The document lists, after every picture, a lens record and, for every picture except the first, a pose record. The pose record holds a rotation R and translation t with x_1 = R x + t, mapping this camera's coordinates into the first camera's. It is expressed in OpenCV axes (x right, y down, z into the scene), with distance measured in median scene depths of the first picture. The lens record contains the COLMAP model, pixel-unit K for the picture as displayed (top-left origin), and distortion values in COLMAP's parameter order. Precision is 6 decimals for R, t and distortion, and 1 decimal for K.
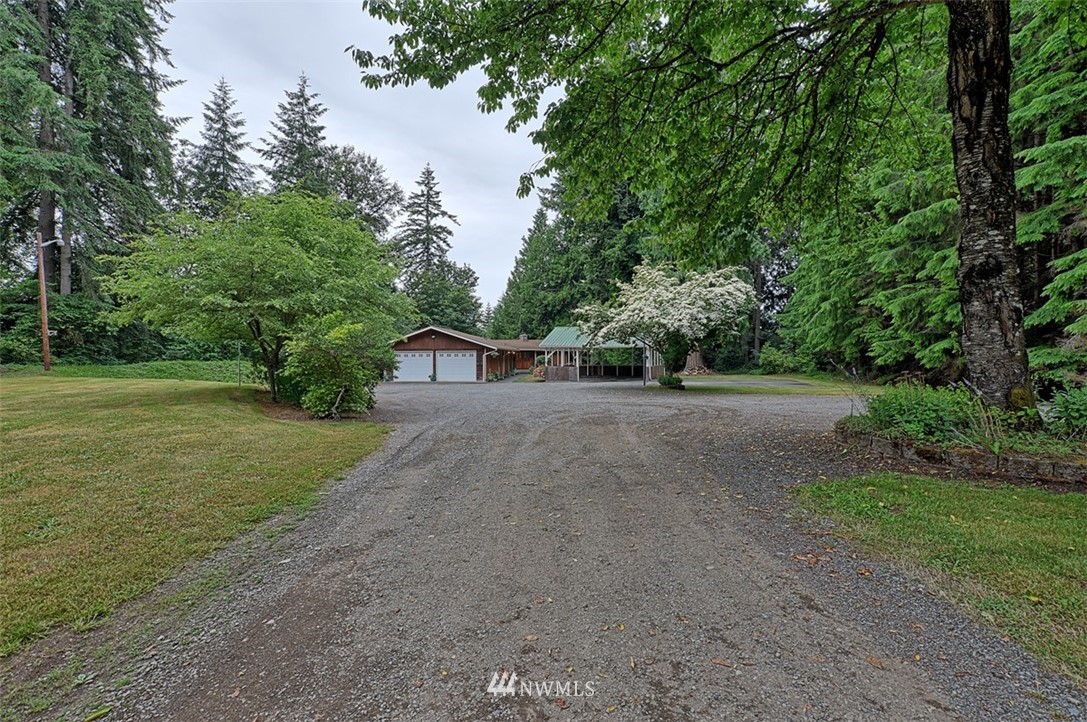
lens RADIAL K [[548.7, 0, 500.9], [0, 548.7, 360.5], [0, 0, 1]] dist [-0.000032, 0.000142]
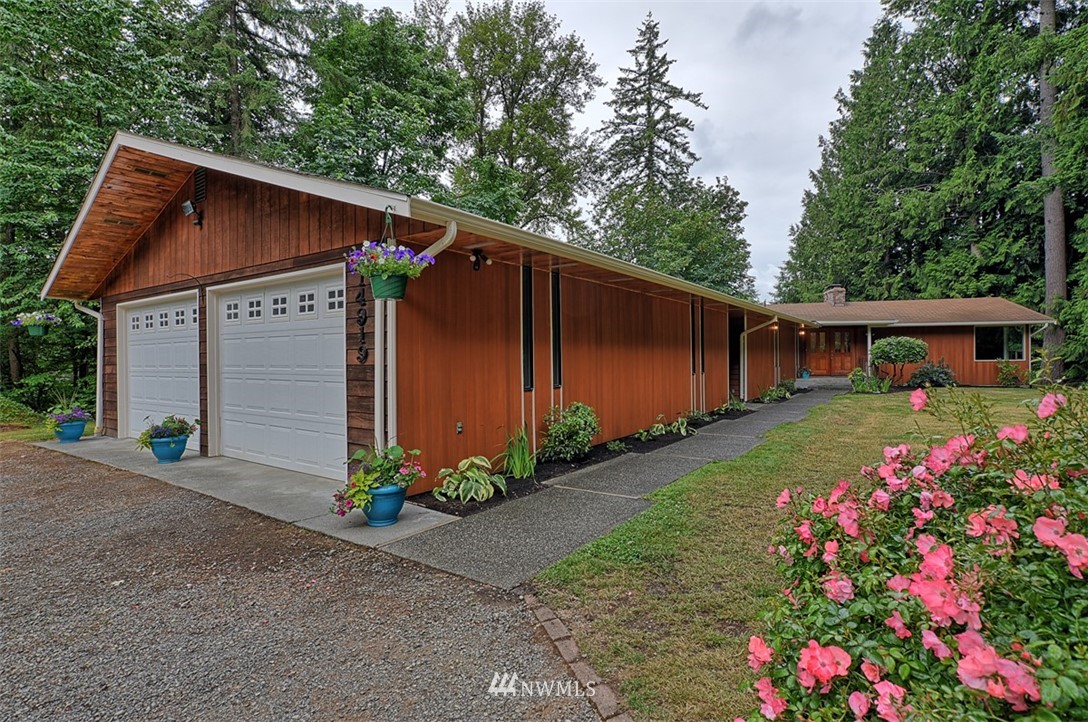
lens RADIAL K [[534.2, 0, 542.5], [0, 534.2, 358.1], [0, 0, 1]] dist [-0.000618, 0.000609]
pose [[0.882635, -0.004292, -0.470040, 0.031070], [0.002926, 0.999989, -0.003636, 0.003140], [0.470050, 0.001834, 0.882638, 0.482420]]
